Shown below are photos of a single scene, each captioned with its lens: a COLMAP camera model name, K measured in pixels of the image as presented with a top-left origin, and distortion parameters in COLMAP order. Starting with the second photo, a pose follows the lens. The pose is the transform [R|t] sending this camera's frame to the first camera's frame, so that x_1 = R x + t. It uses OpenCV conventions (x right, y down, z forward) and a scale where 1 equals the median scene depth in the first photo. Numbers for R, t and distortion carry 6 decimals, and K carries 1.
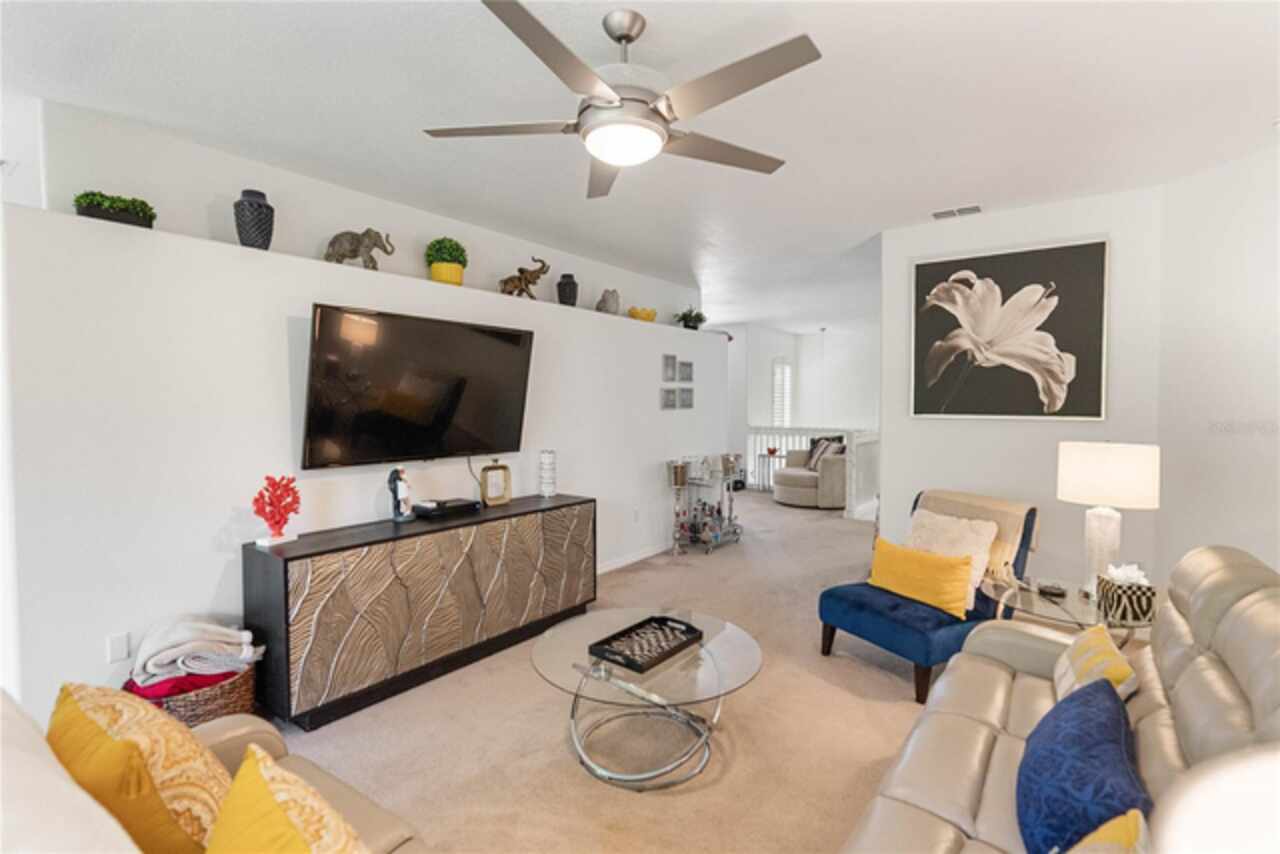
lens RADIAL K [[584.3, 0, 640.0], [0, 584.3, 427.0], [0, 0, 1]] dist [-0.000065, -0.000024]
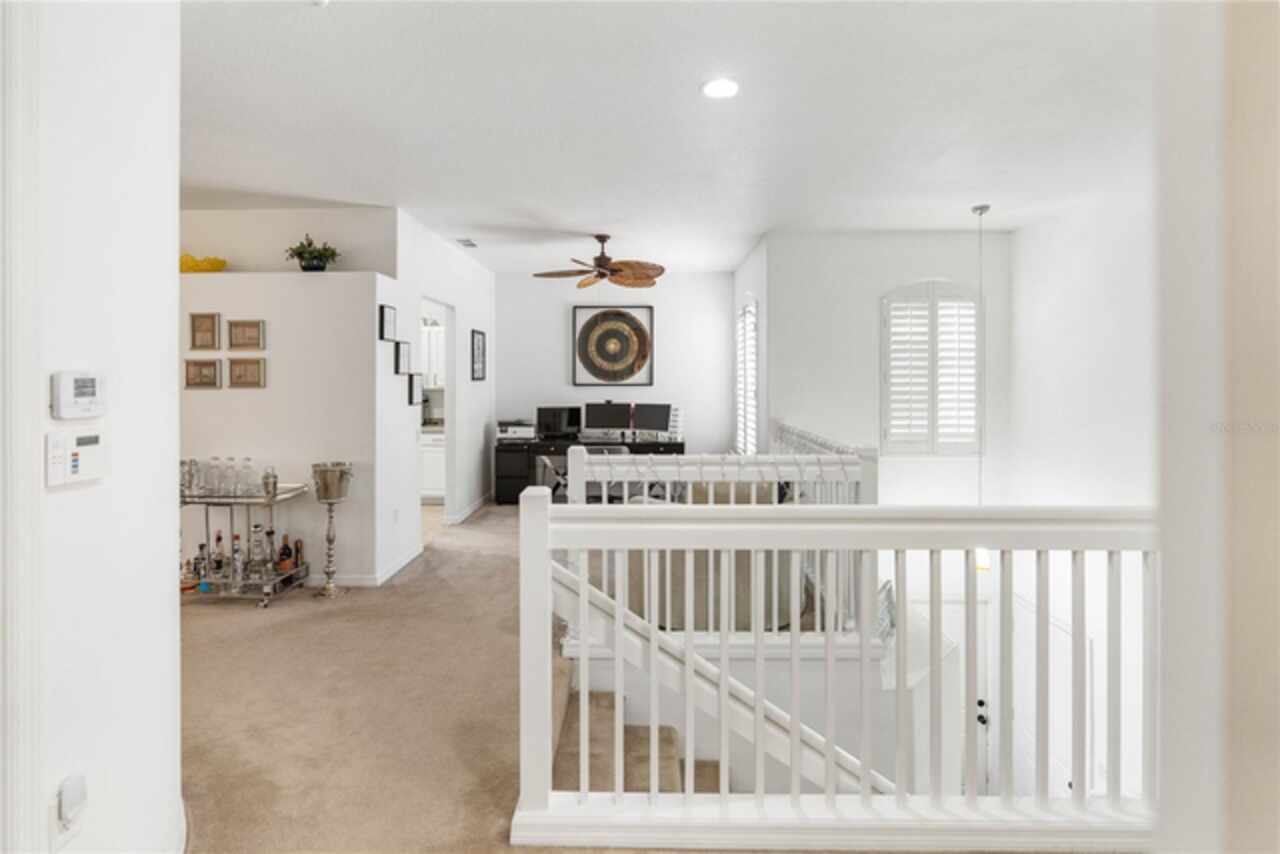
lens RADIAL K [[600.0, 0, 641.4], [0, 600.0, 379.3], [0, 0, 1]] dist [0.000689, 0.000051]
pose [[0.595218, 0.000893, -0.803564, 0.922173], [-0.033153, 0.999175, -0.023447, -0.040603], [0.802880, 0.040597, 0.594757, 0.948069]]
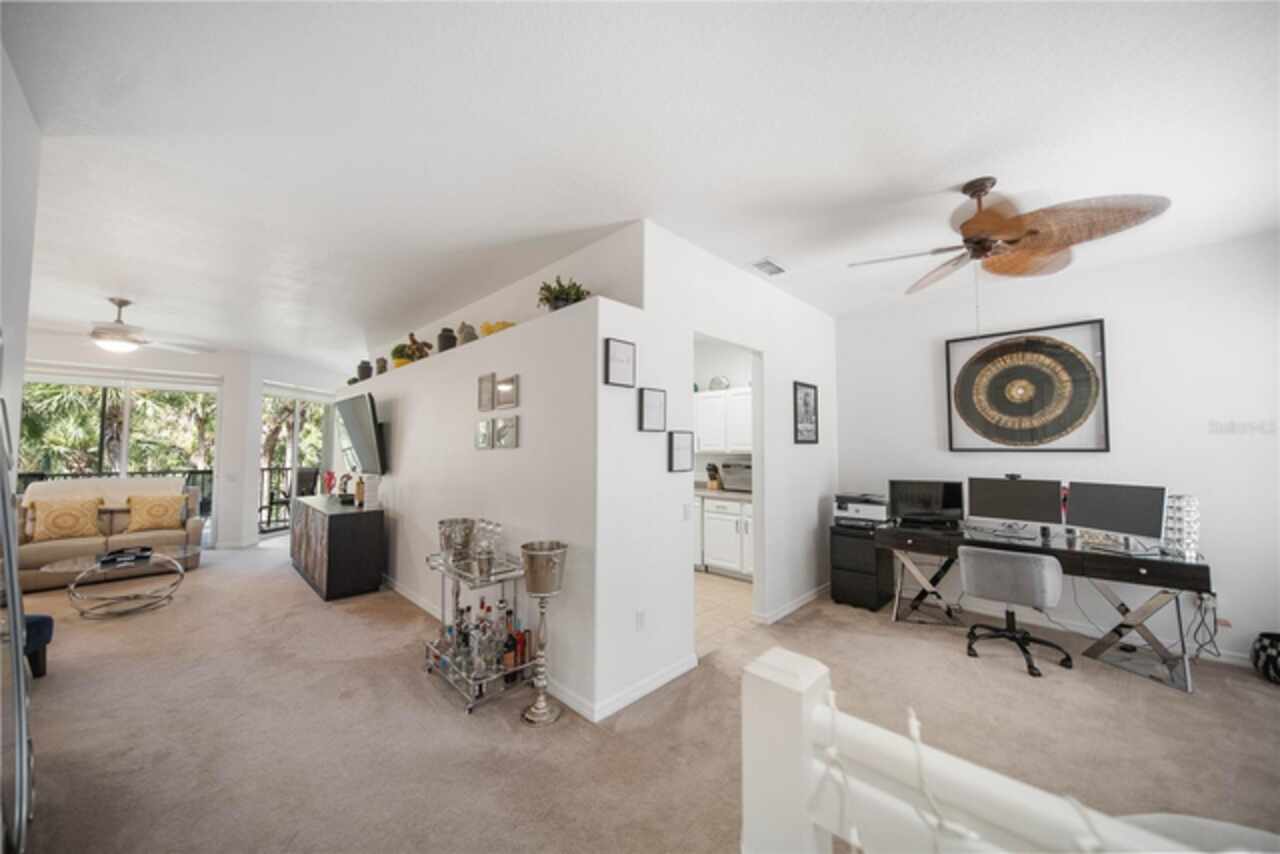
lens RADIAL K [[454.2, 0, 640.0], [0, 454.2, 427.0], [0, 0, 1]] dist [-0.000278, -0.000168]
pose [[-0.123493, -0.047344, -0.991215, 0.565882], [-0.043755, 0.998150, -0.042224, -0.039694], [0.991380, 0.038156, -0.125336, 1.201565]]
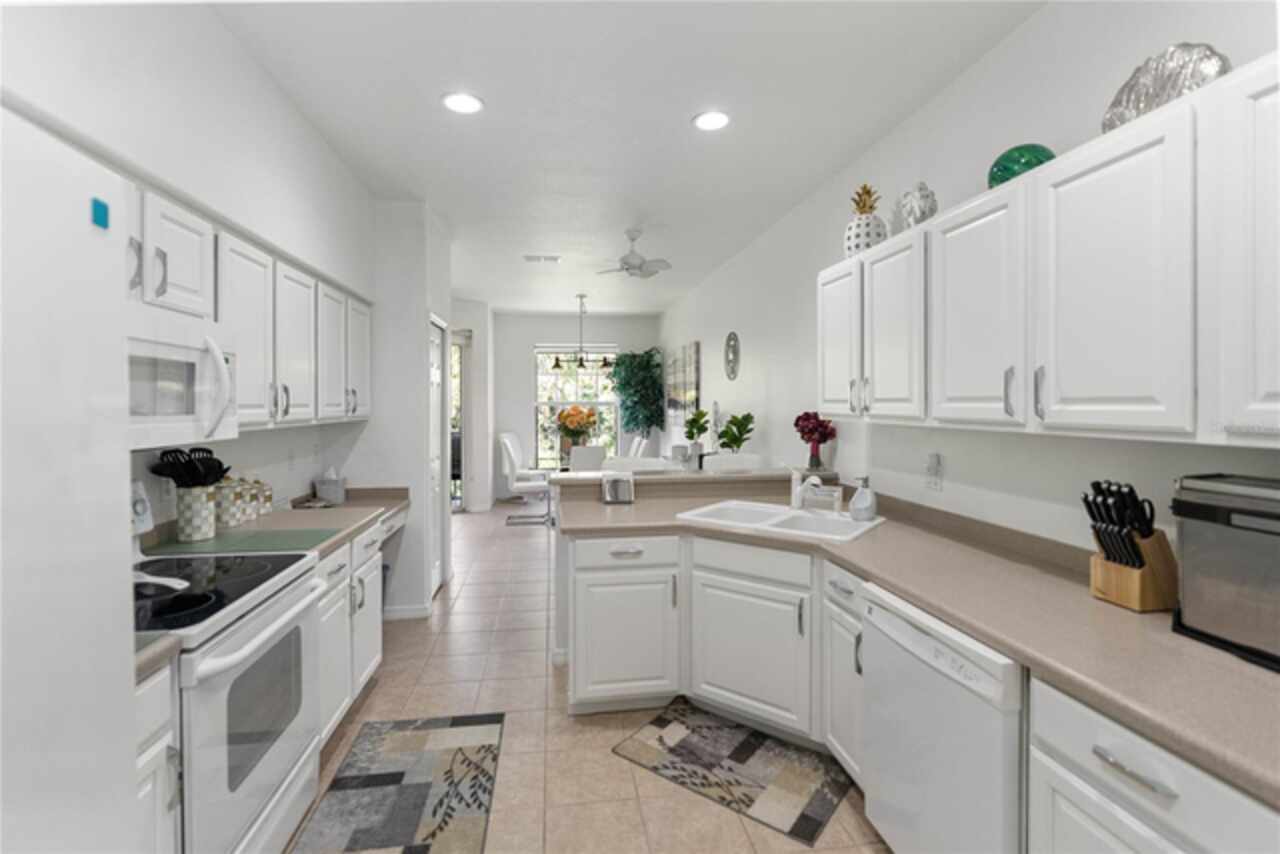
lens RADIAL K [[584.3, 0, 640.0], [0, 584.3, 427.0], [0, 0, 1]] dist [-0.000065, -0.000024]
pose [[-0.692512, 0.026129, -0.720933, -0.035324], [-0.028073, 0.997611, 0.063124, -0.046138], [0.720860, 0.063953, -0.690124, 1.257138]]
